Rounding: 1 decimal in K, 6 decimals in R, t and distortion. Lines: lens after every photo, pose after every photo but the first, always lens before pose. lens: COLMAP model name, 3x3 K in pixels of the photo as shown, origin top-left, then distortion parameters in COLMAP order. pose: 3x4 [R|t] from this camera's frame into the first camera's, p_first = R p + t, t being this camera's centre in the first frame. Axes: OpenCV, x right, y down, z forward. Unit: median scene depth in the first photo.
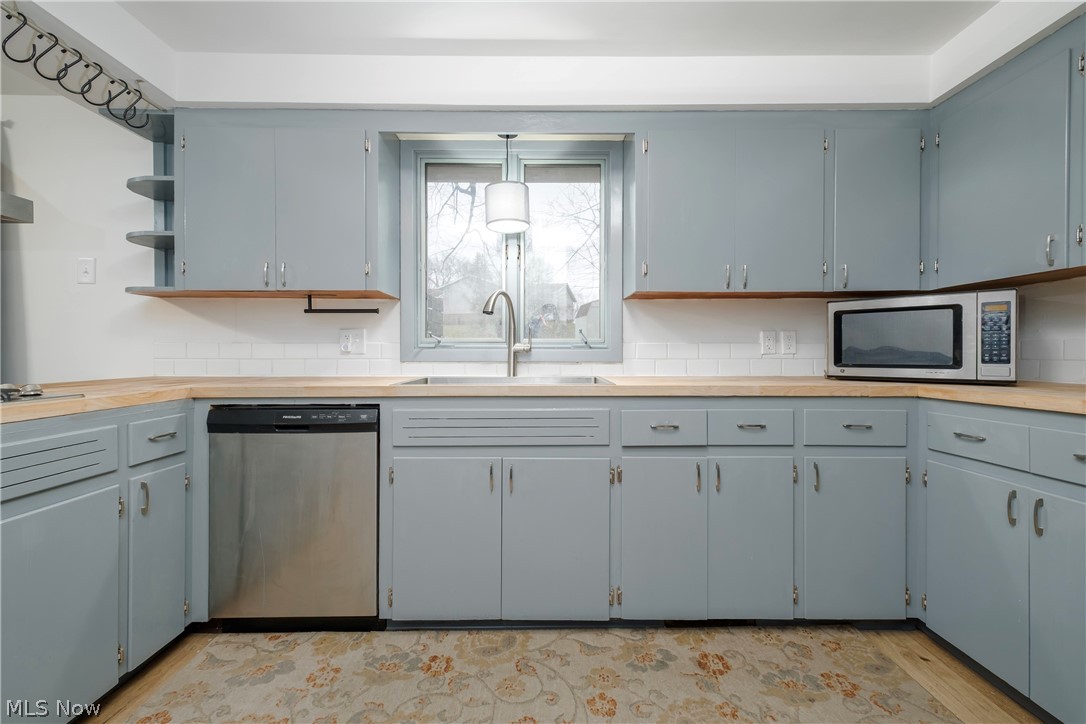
lens RADIAL K [[474.3, 0, 542.4], [0, 474.3, 357.8], [0, 0, 1]] dist [0.016153, -0.002803]
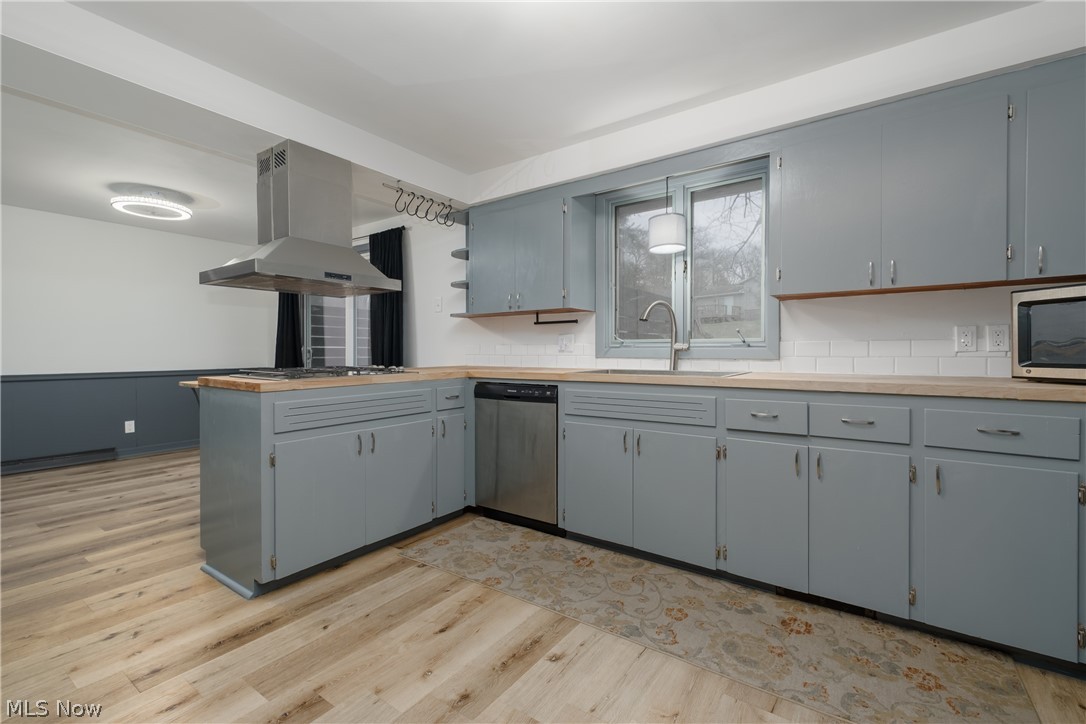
lens RADIAL K [[474.3, 0, 543.9], [0, 474.3, 357.2], [0, 0, 1]] dist [0.016153, -0.002803]
pose [[0.815015, 0.005799, -0.579410, 0.484323], [-0.003100, 0.999979, 0.005648, -0.000214], [0.579431, -0.002807, 0.815017, -0.248277]]
